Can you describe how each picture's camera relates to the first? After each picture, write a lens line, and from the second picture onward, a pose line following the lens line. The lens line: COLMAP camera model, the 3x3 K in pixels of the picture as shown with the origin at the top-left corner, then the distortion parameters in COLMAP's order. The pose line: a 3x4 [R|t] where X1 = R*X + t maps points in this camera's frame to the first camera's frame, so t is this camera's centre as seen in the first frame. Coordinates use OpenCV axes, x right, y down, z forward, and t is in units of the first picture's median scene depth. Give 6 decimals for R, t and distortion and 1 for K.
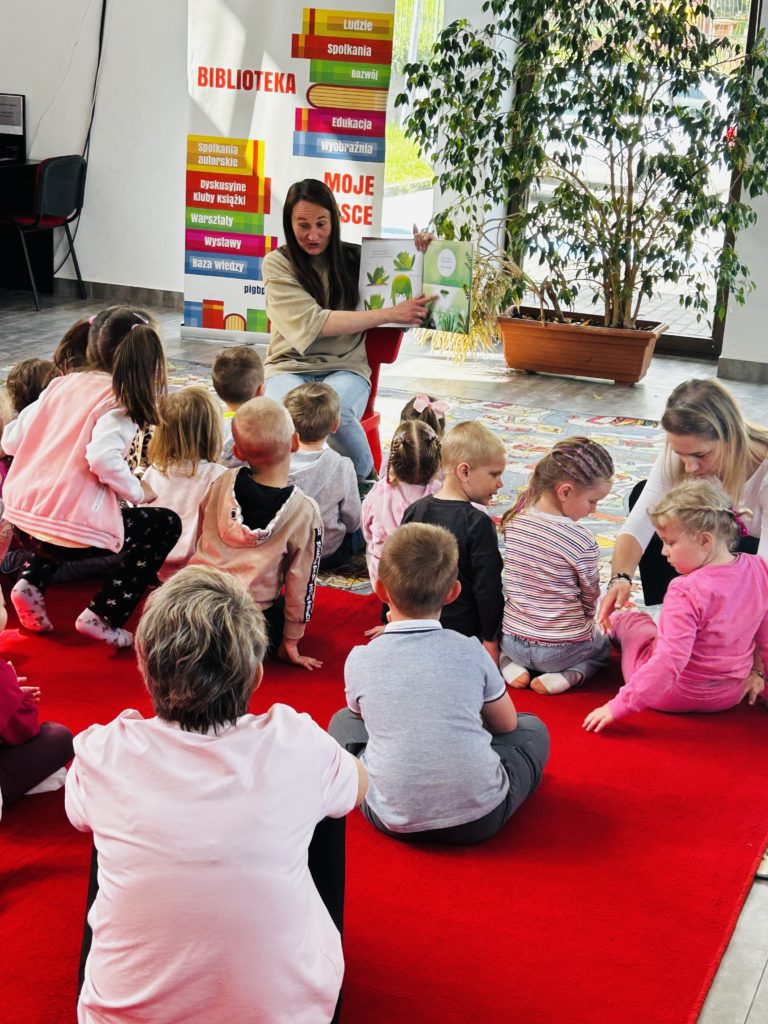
lens RADIAL K [[1707.1, 0, 384.0], [0, 1707.1, 512.0], [0, 0, 1]] dist [0.017903, -0.014389]
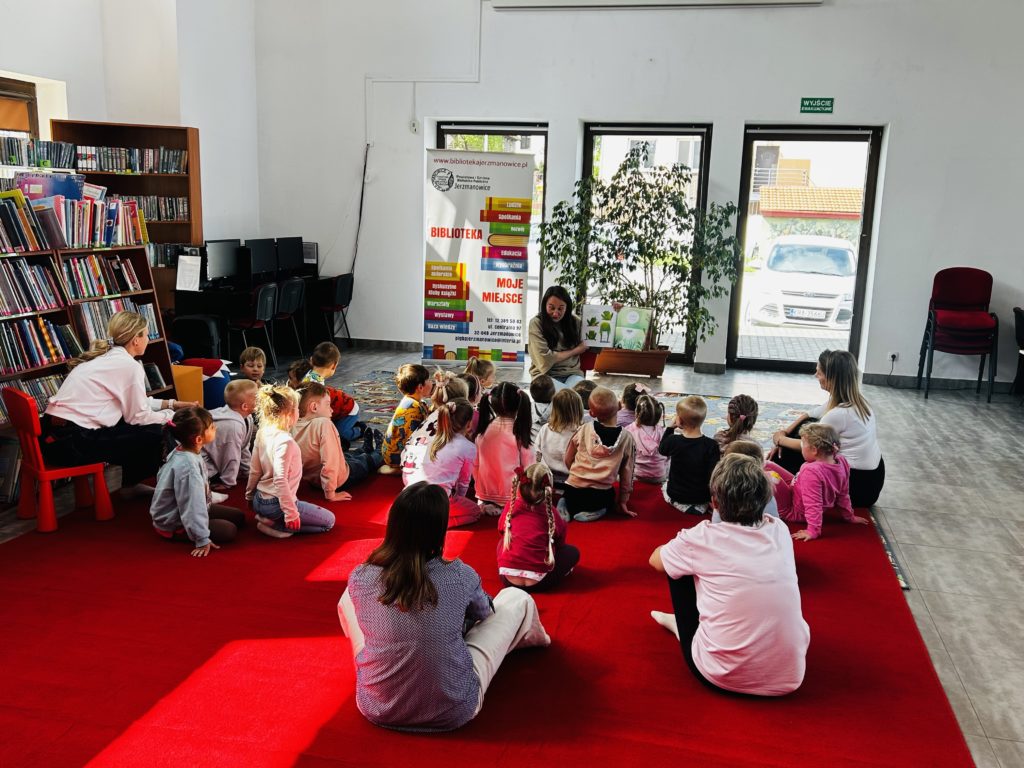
lens RADIAL K [[935.3, 0, 512.0], [0, 935.3, 384.0], [0, 0, 1]] dist [0.007112, 0.001736]
pose [[0.988995, -0.049085, 0.139566, -0.176352], [0.059857, 0.995456, -0.074061, 0.004283], [-0.135297, 0.081600, 0.987439, -0.060608]]
